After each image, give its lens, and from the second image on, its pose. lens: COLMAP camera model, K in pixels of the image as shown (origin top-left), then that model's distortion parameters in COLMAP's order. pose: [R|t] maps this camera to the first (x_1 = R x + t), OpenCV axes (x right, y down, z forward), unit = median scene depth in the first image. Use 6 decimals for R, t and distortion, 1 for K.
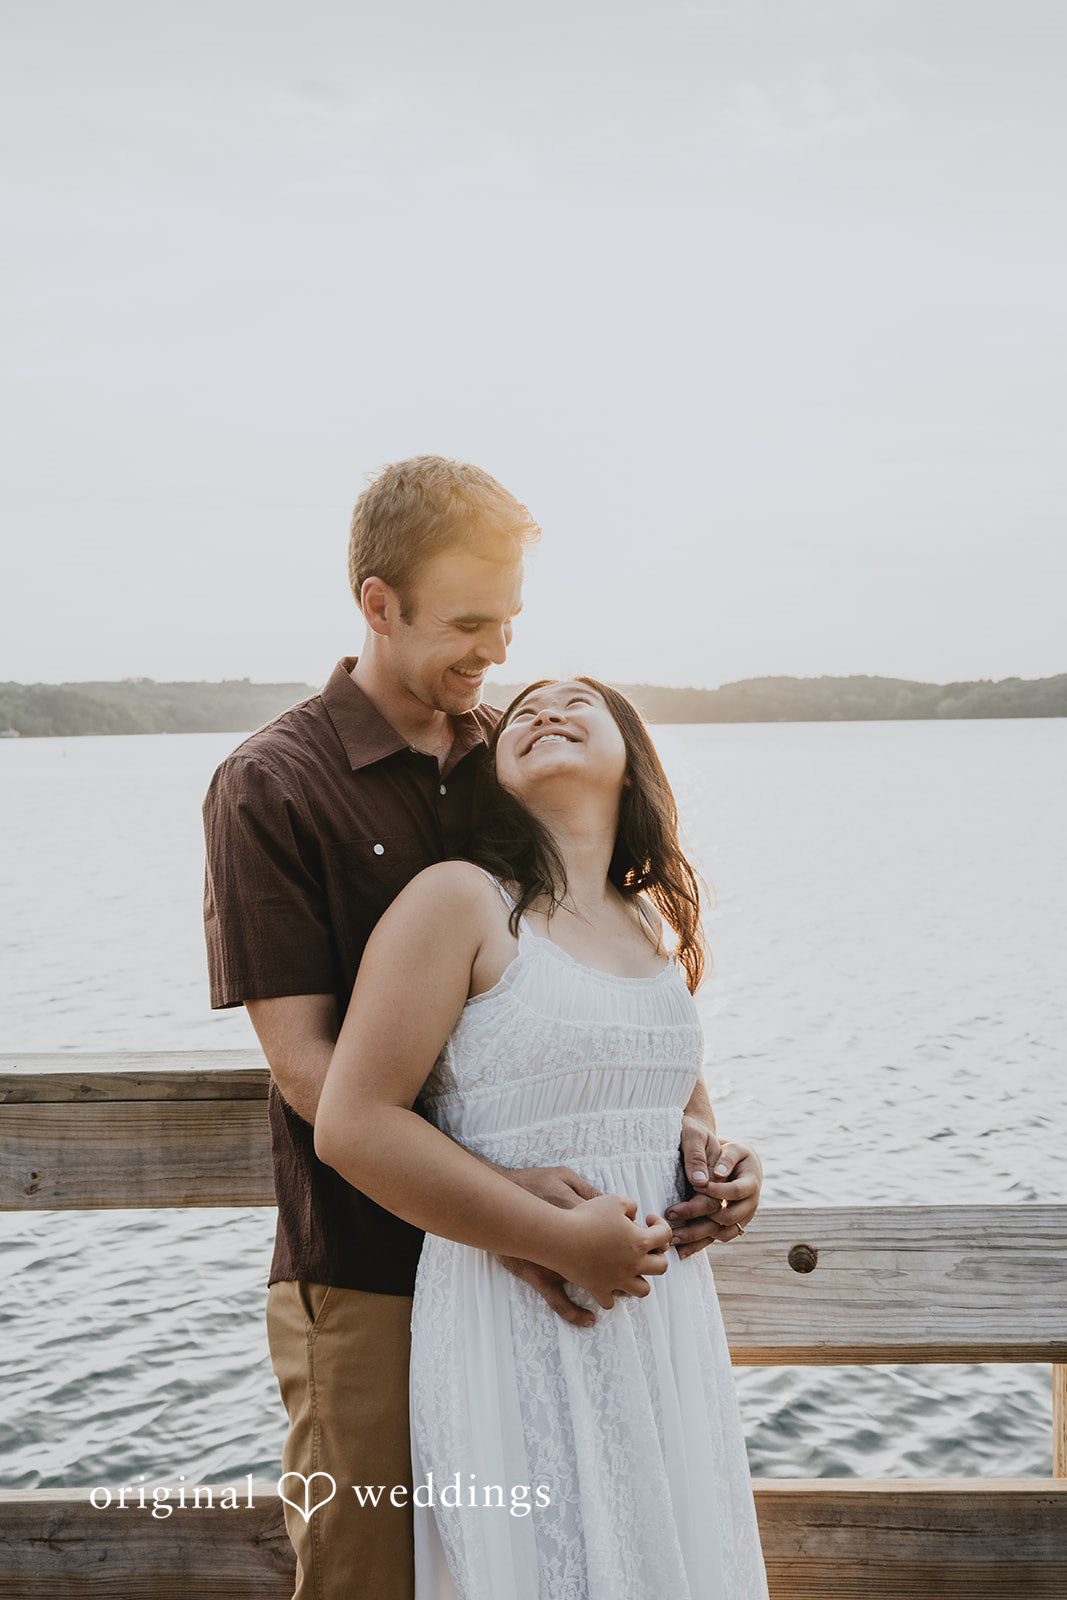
lens RADIAL K [[1678.6, 0, 533.5], [0, 1678.6, 800.0], [0, 0, 1]] dist [-0.064475, 0.241414]
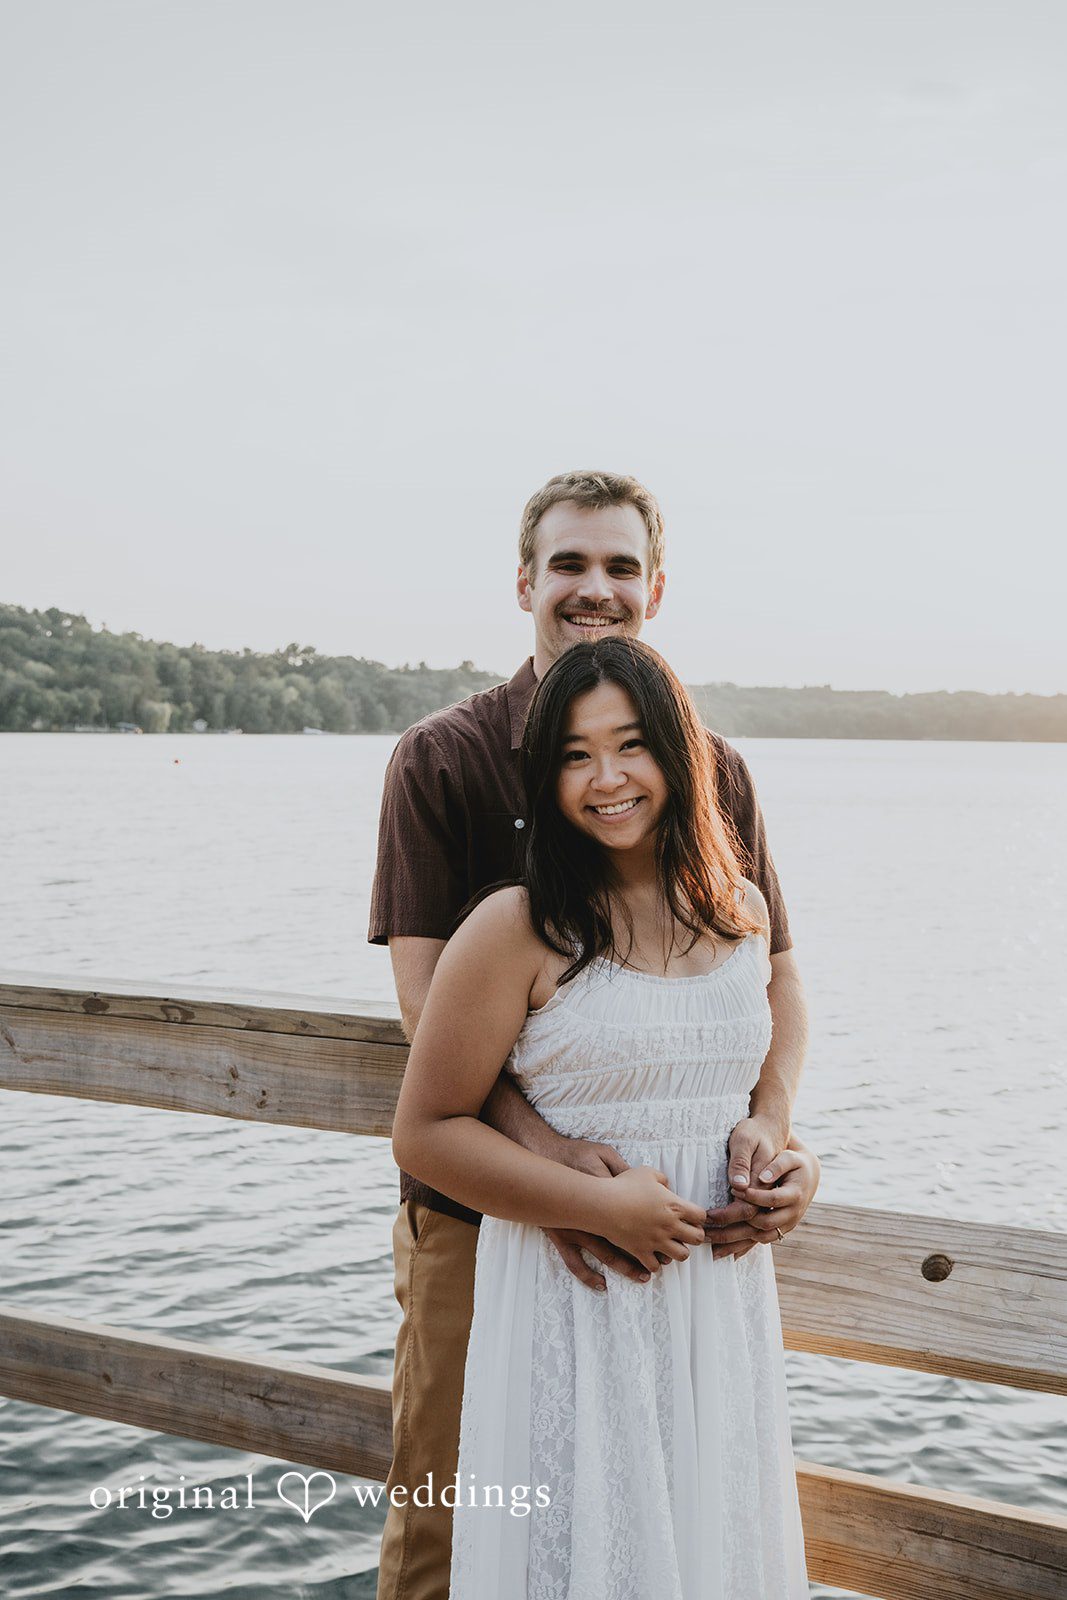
lens RADIAL K [[1678.6, 0, 533.5], [0, 1678.6, 800.0], [0, 0, 1]] dist [-0.064475, 0.241414]
pose [[0.920660, 0.049550, -0.387208, 0.325421], [-0.051276, 0.998667, 0.005878, 0.000100], [0.386984, 0.014443, 0.921973, -0.024922]]
